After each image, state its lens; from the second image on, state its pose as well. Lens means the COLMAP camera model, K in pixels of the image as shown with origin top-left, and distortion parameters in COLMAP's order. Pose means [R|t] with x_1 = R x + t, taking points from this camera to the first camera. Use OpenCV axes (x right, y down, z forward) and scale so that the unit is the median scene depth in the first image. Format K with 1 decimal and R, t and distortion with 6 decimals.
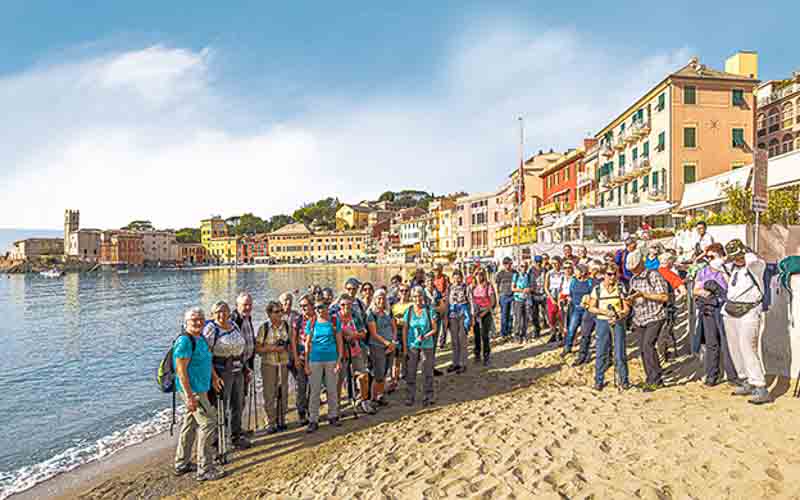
lens RADIAL K [[428.6, 0, 400.0], [0, 428.6, 250.0], [0, 0, 1]] dist [0.001634, 0.000170]
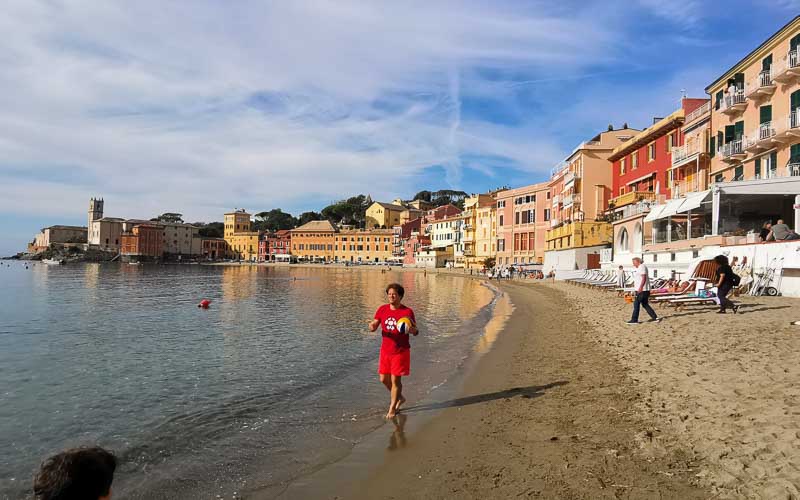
lens RADIAL K [[426.0, 0, 400.6], [0, 426.0, 223.7], [0, 0, 1]] dist [-0.001584, 0.000798]
pose [[0.994679, 0.036122, -0.096486, 0.017952], [-0.043132, 0.996502, -0.071583, 0.004522], [0.093562, 0.075364, 0.992757, 0.108304]]
